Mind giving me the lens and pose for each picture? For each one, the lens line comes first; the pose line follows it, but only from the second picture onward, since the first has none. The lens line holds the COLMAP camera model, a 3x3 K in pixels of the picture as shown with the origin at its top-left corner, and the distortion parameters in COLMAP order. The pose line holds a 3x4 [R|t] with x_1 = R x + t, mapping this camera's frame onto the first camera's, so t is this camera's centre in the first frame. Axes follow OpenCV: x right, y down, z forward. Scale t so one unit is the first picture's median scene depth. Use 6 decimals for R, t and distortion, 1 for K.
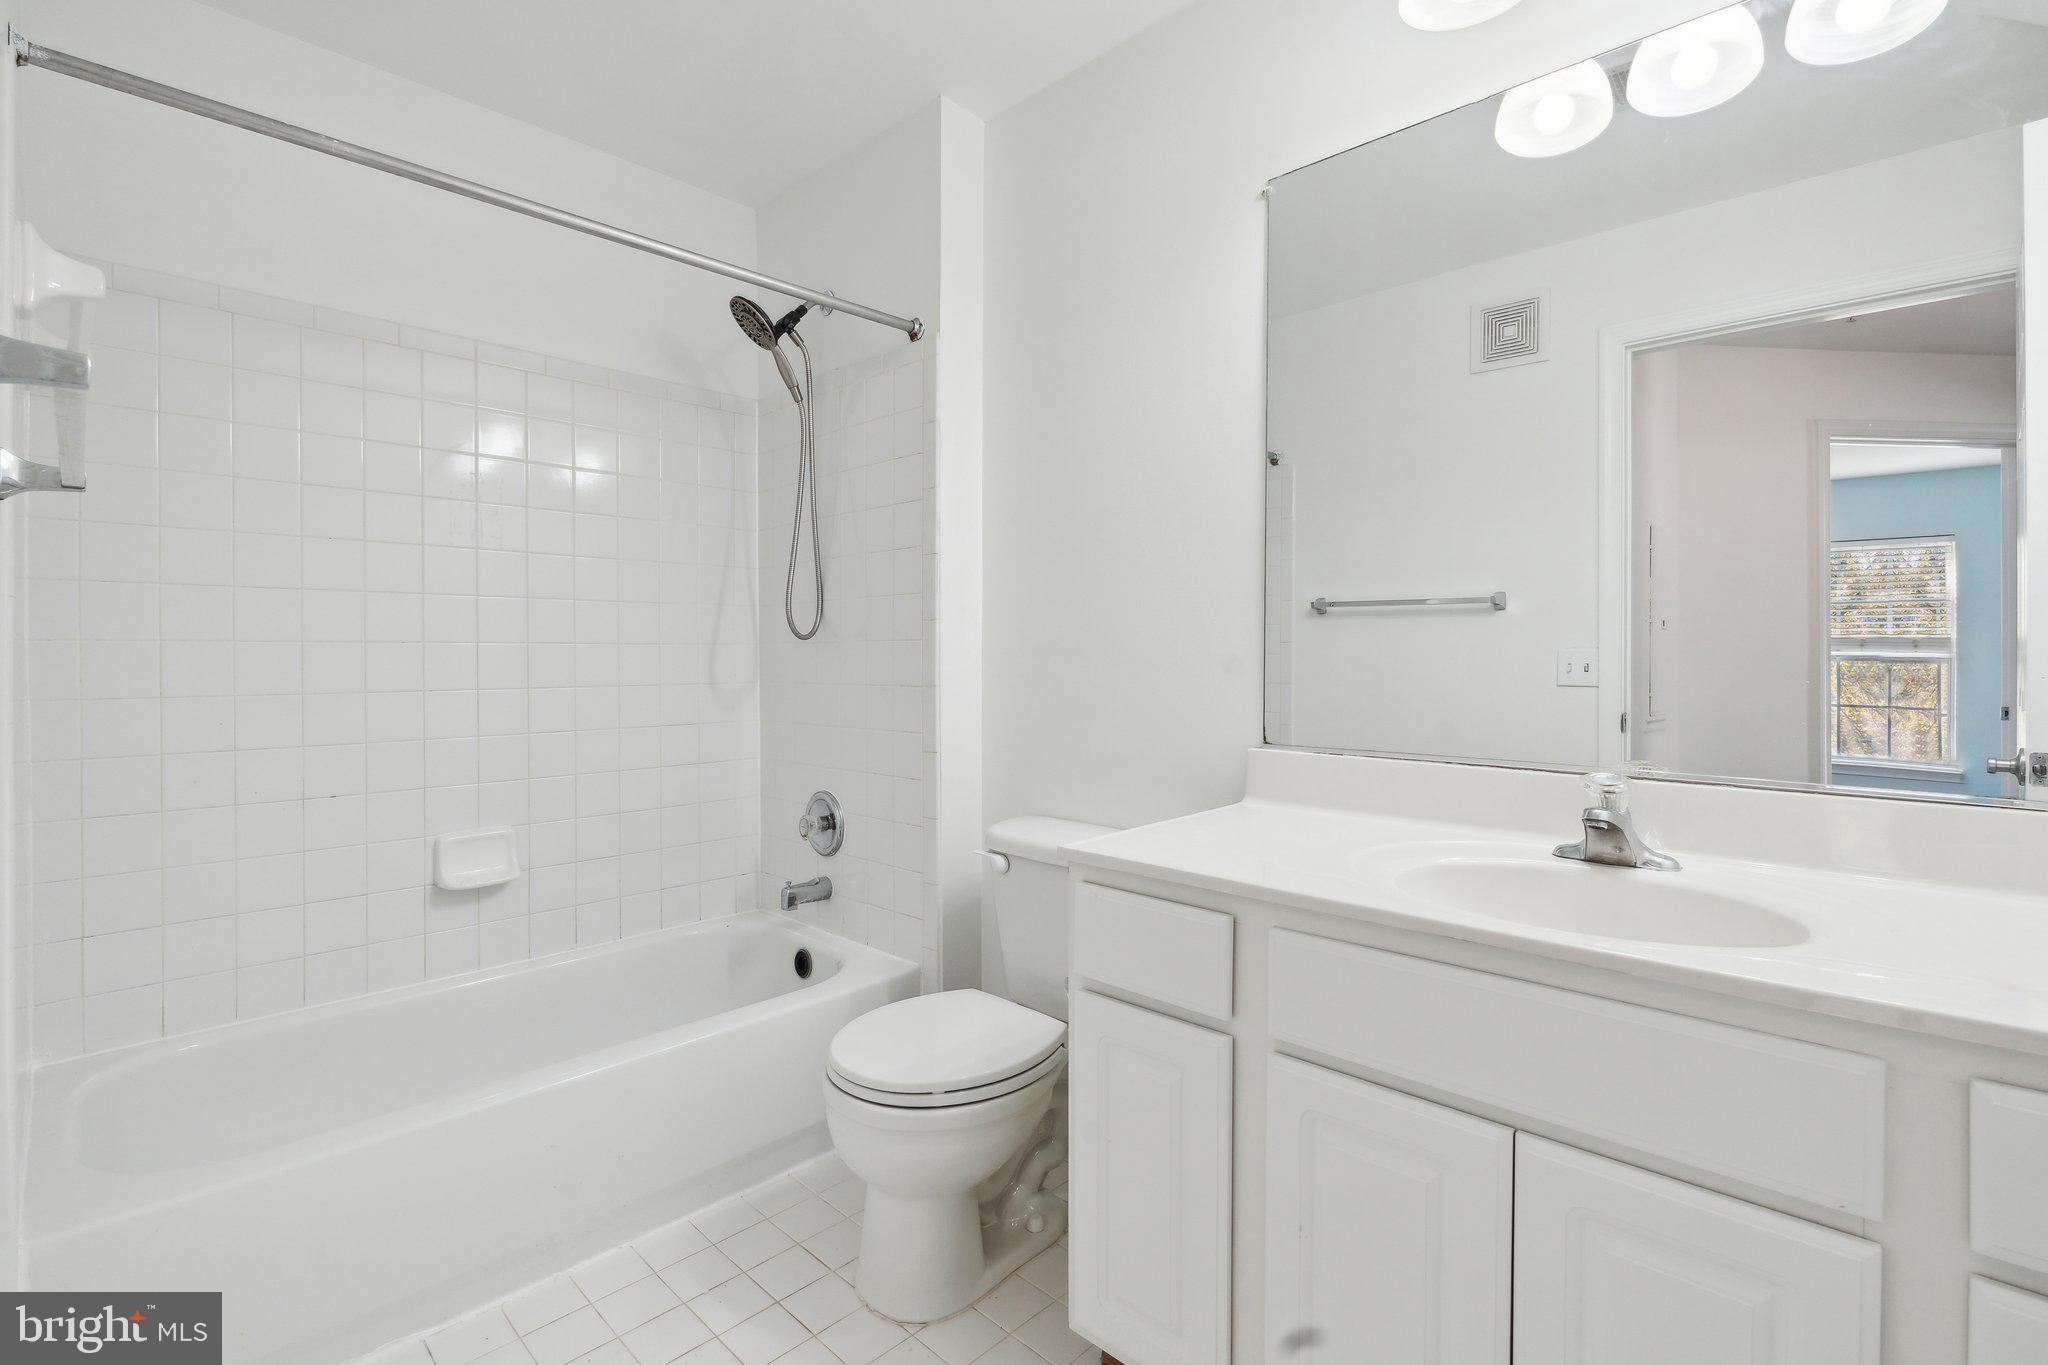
lens RADIAL K [[906.2, 0, 1024.6], [0, 906.2, 664.1], [0, 0, 1]] dist [0.000641, 0.000130]
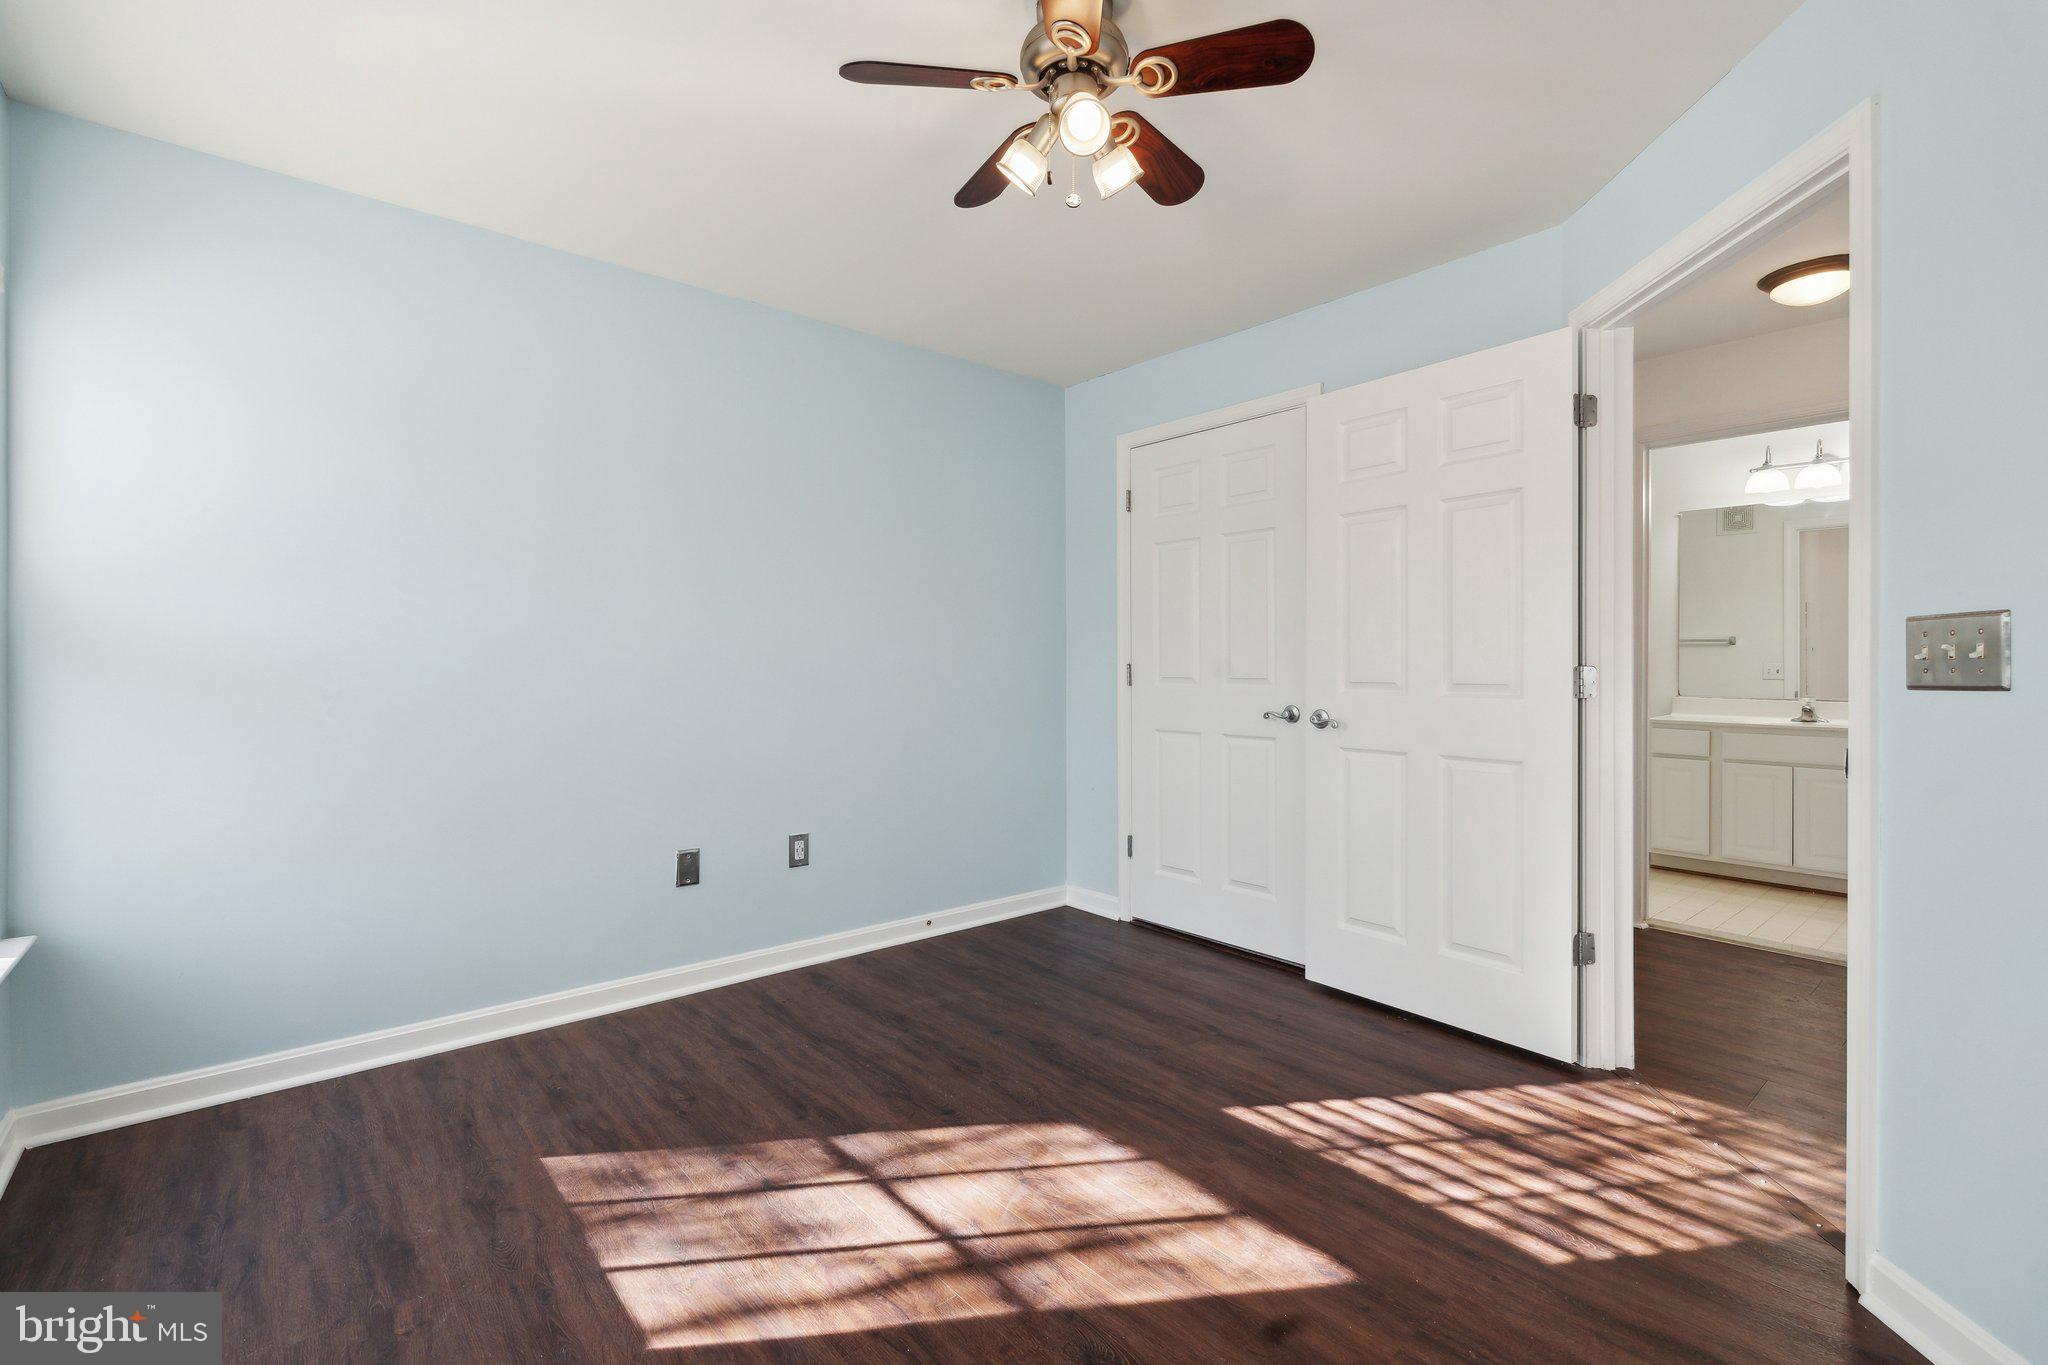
lens RADIAL K [[906.2, 0, 1024.6], [0, 906.2, 664.1], [0, 0, 1]] dist [0.000641, 0.000130]
pose [[0.996485, -0.001193, -0.083767, -1.476480], [0.000855, 0.999991, -0.004071, -0.008153], [0.083772, 0.003985, 0.996477, -1.960401]]
